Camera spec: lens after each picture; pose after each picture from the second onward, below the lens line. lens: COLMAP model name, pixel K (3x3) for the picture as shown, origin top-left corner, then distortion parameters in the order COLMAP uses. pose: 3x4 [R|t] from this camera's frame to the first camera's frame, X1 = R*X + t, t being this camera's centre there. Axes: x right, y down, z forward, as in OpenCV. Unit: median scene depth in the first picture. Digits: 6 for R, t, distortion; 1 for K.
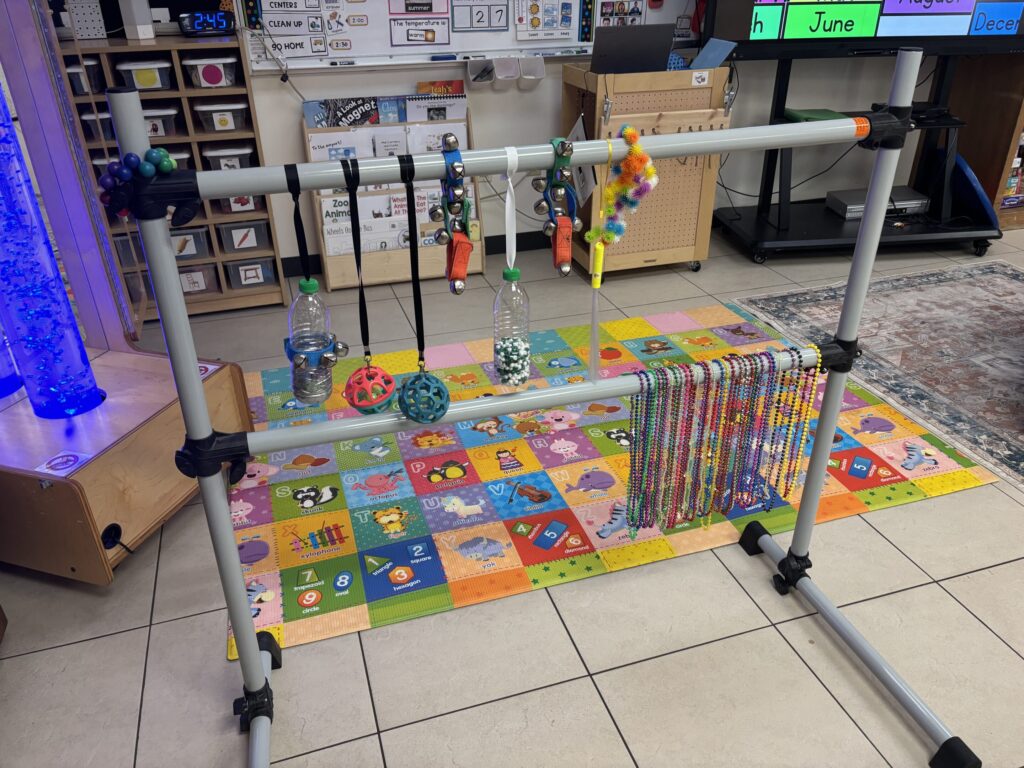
lens RADIAL K [[776.3, 0, 512.0], [0, 776.3, 384.0], [0, 0, 1]] dist [0.024316, 0.002095]
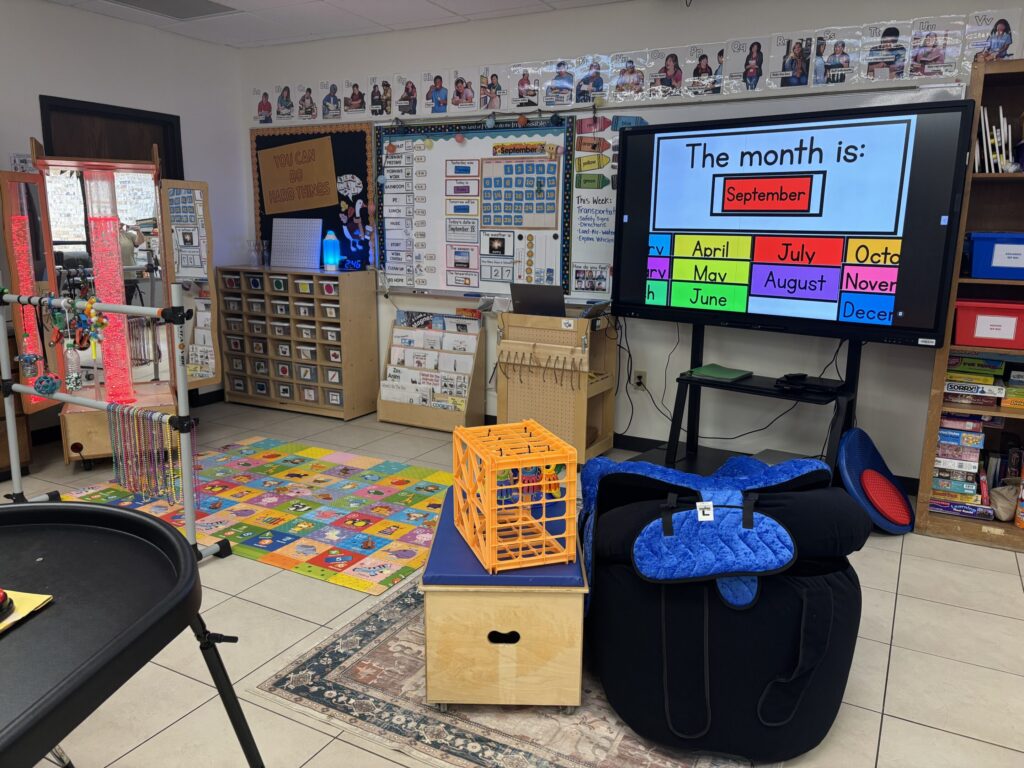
lens RADIAL K [[755.3, 0, 512.0], [0, 755.3, 384.0], [0, 0, 1]] dist [0.121539, -0.322381]
pose [[0.695483, 0.168552, -0.698494, 1.095445], [-0.363057, 0.921315, -0.139171, -0.077863], [0.620076, 0.350384, 0.701952, 0.056882]]
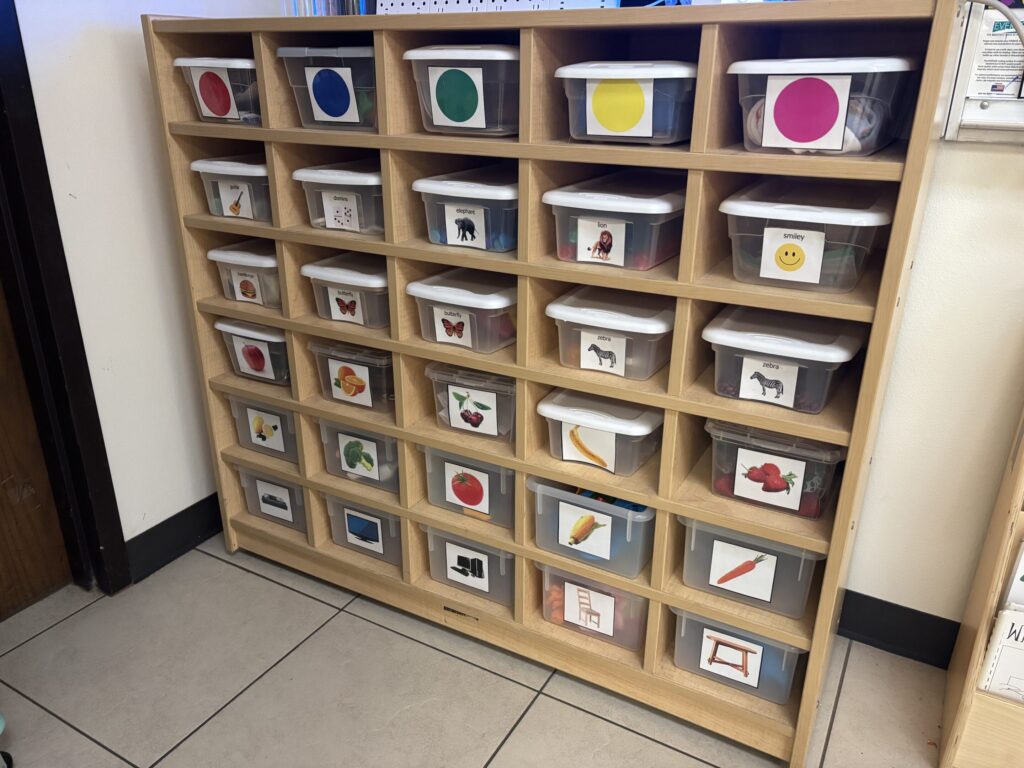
lens RADIAL K [[765.9, 0, 512.0], [0, 765.9, 384.0], [0, 0, 1]] dist [0.054806, -0.063424]
pose [[0.678924, 0.294416, -0.672593, -0.198971], [-0.368189, 0.929091, 0.035039, -0.232485], [0.635215, 0.223852, 0.739183, 0.639875]]
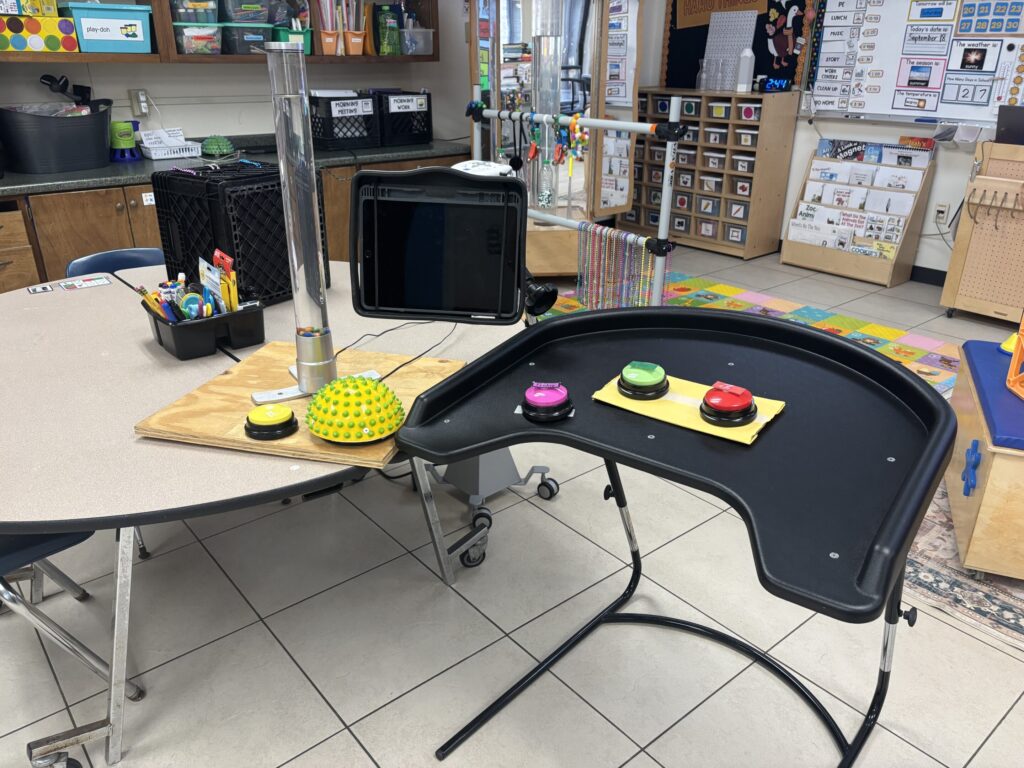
lens RADIAL K [[765.9, 0, 512.0], [0, 765.9, 384.0], [0, 0, 1]] dist [0.054806, -0.063424]
pose [[0.371991, 0.381845, -0.846060, 0.964961], [-0.447358, 0.872381, 0.197032, 0.022514], [0.813322, 0.305198, 0.495340, -0.078046]]
